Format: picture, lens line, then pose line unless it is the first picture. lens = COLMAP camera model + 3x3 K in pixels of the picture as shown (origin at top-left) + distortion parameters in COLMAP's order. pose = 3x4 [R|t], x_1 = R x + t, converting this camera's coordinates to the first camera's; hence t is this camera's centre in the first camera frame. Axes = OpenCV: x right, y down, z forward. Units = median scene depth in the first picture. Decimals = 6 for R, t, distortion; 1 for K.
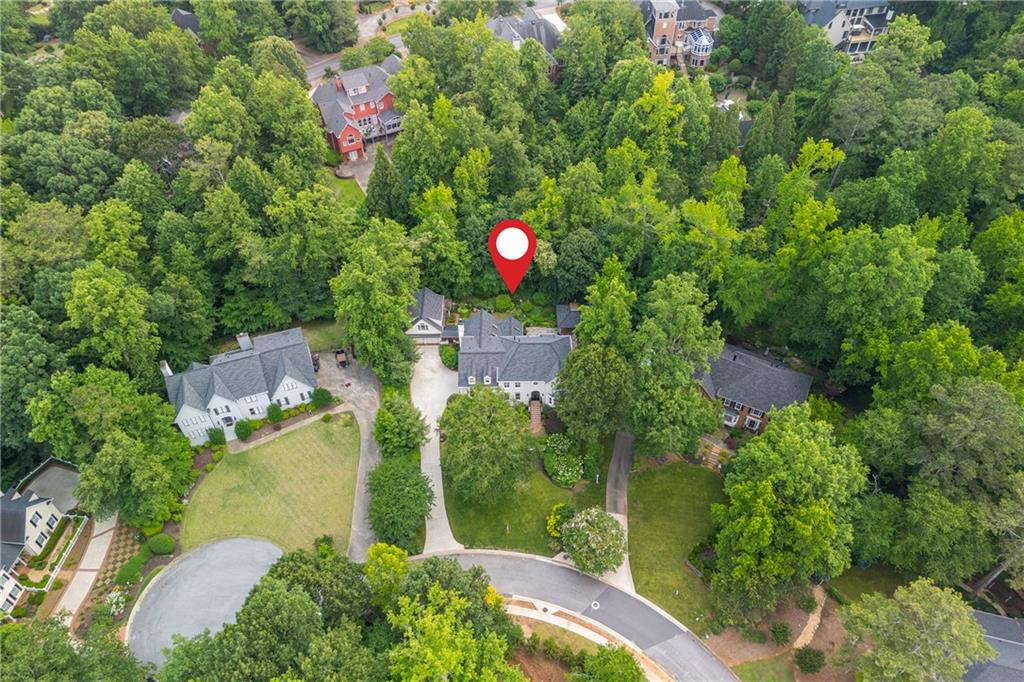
lens RADIAL K [[683.1, 0, 511.5], [0, 683.1, 342.0], [0, 0, 1]] dist [-0.037286, -0.005324]
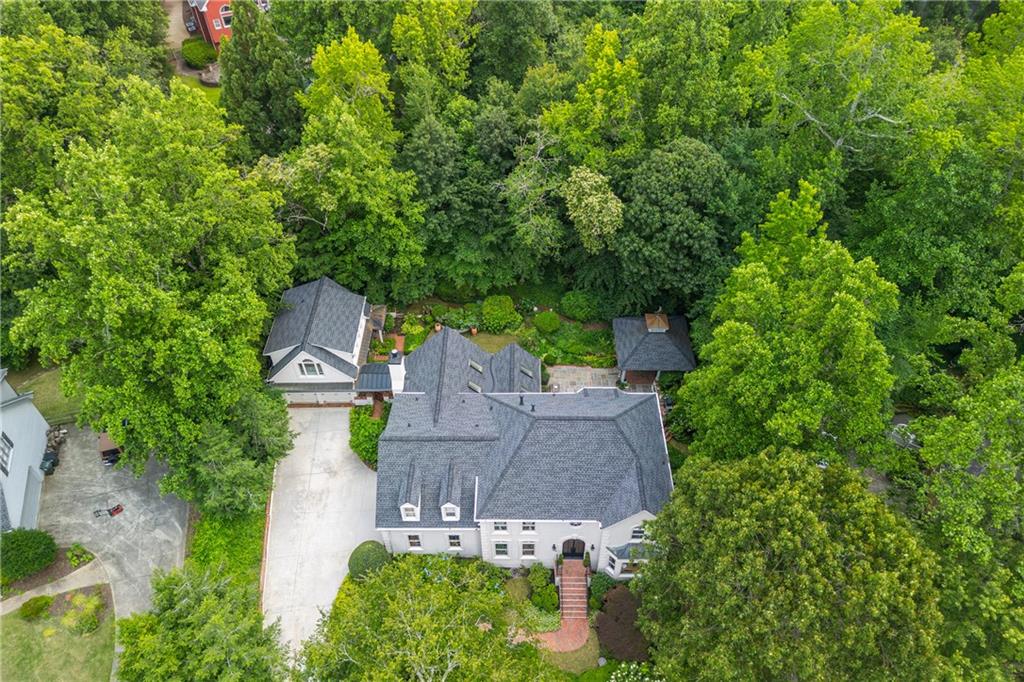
lens RADIAL K [[683.1, 0, 515.3], [0, 683.1, 342.5], [0, 0, 1]] dist [-0.037286, -0.005324]
pose [[0.999960, 0.007995, -0.003955, 0.001812], [-0.008057, 0.999839, -0.016055, -0.032162], [0.003826, 0.016087, 0.999863, 0.572084]]
